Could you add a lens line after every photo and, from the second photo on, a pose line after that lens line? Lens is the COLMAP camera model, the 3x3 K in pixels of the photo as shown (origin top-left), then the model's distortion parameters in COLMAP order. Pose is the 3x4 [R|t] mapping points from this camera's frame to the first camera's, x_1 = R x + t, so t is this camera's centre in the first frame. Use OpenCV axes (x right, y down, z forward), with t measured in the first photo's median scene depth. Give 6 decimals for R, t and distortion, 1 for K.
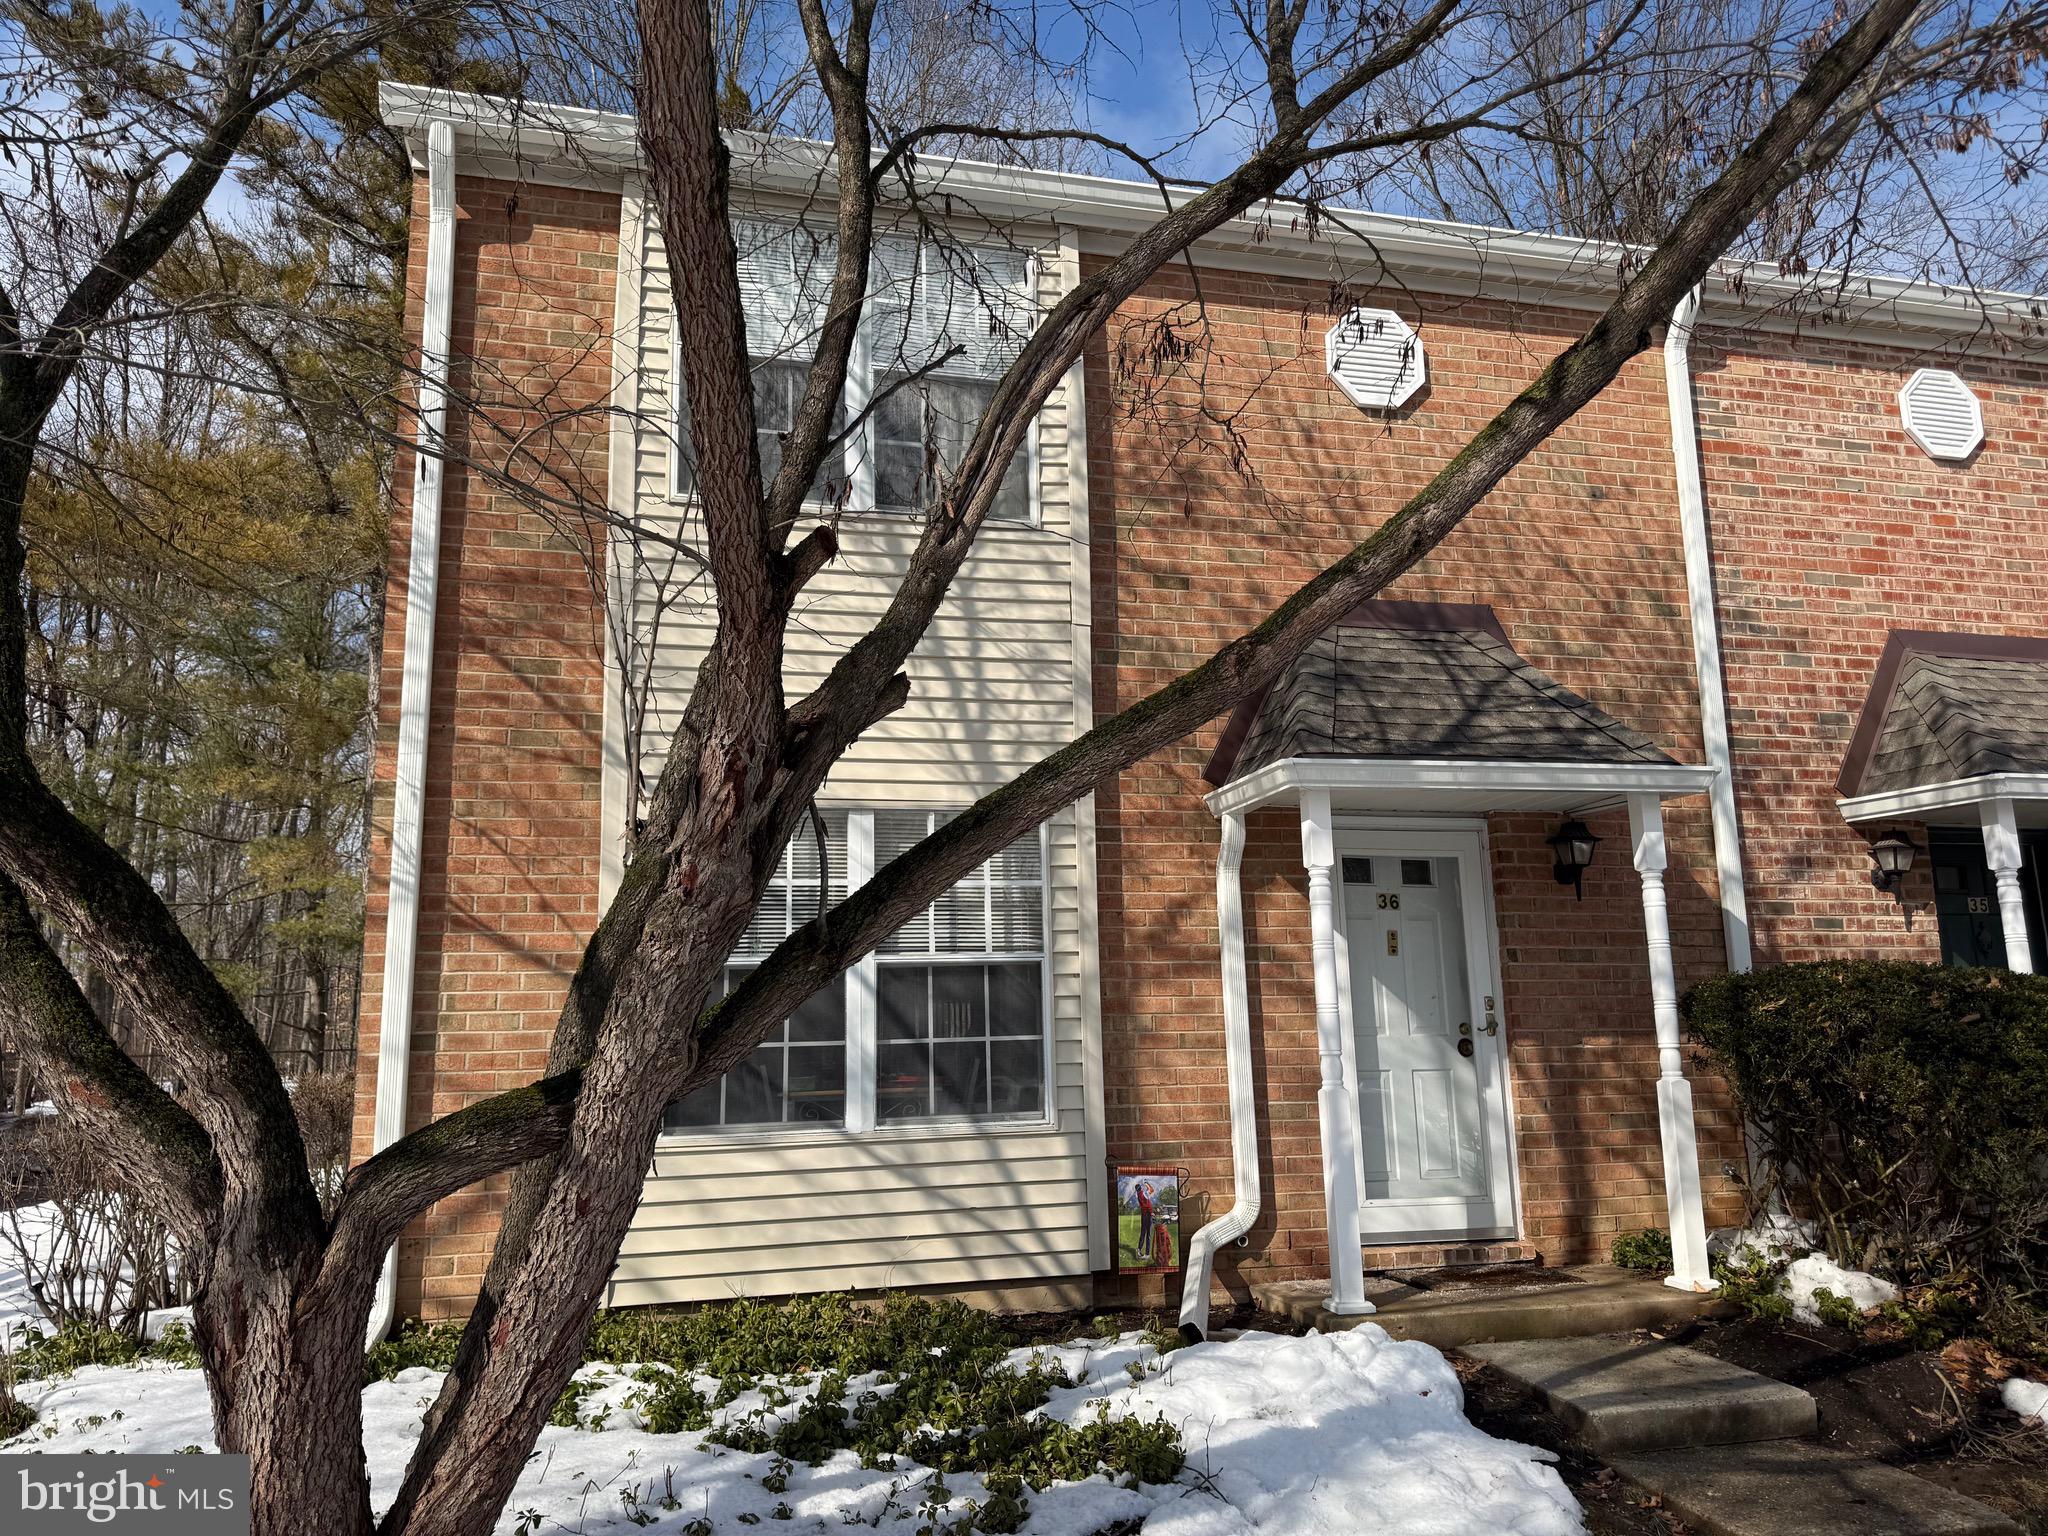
lens RADIAL K [[1436.6, 0, 1022.1], [0, 1436.6, 757.1], [0, 0, 1]] dist [0.043625, -0.022564]
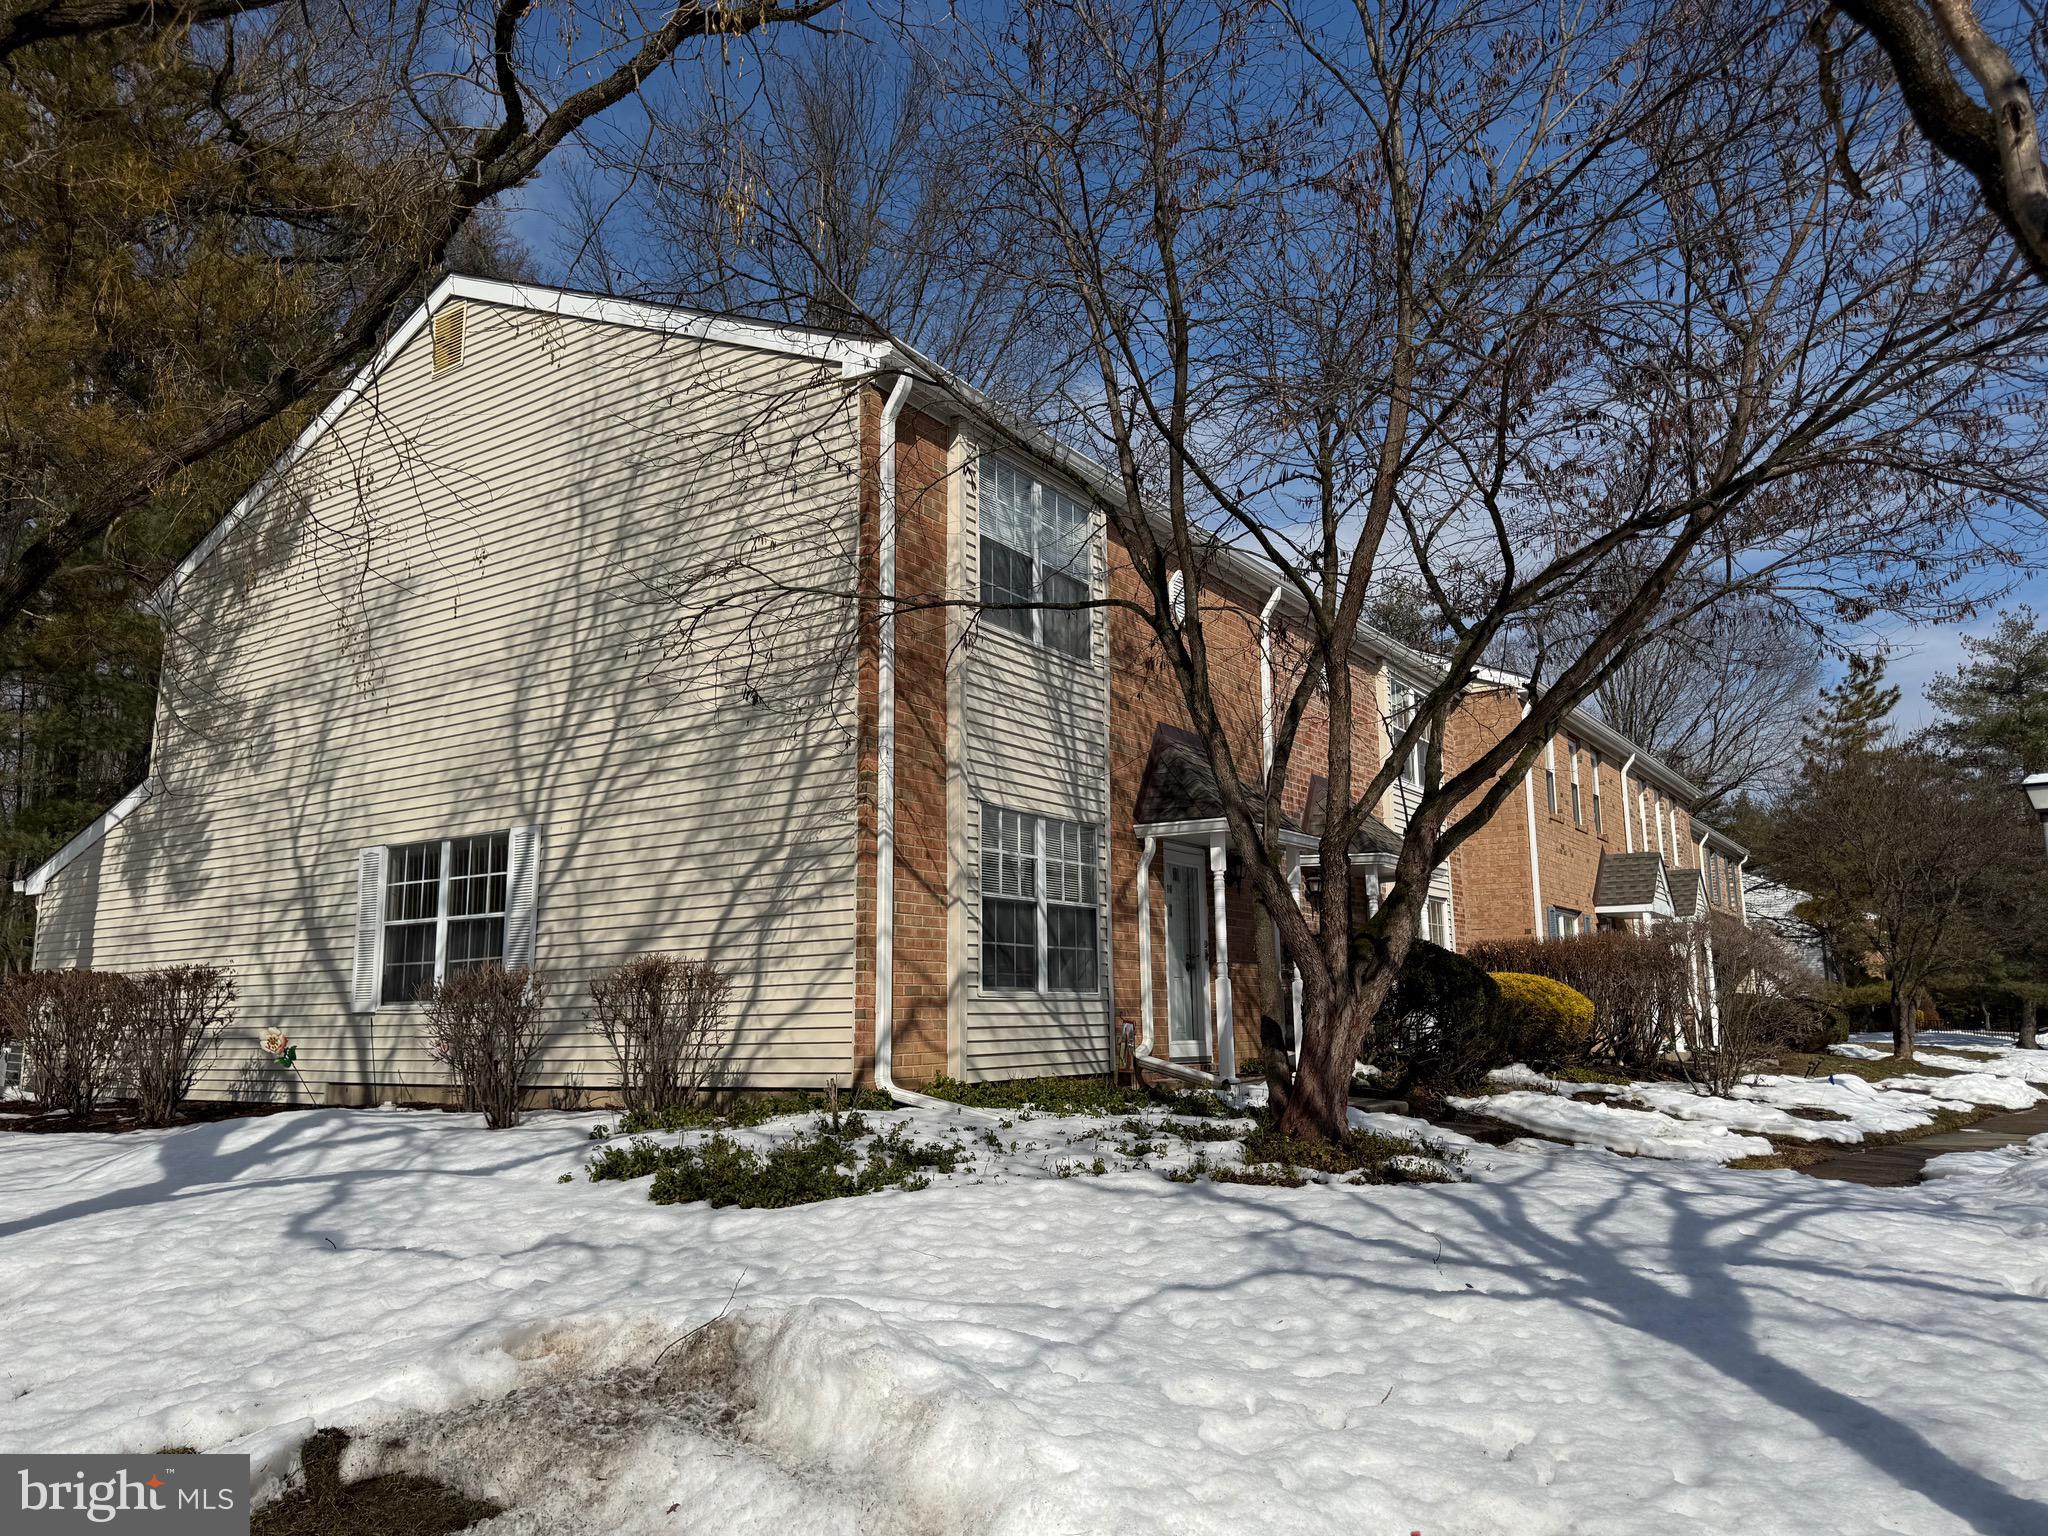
lens RADIAL K [[1436.6, 0, 1027.3], [0, 1436.6, 776.9], [0, 0, 1]] dist [0.043625, -0.022564]
pose [[0.742435, 0.122932, 0.658542, -1.059478], [-0.127075, 0.991015, -0.041733, 0.052557], [-0.657755, -0.052700, 0.751386, -0.261008]]
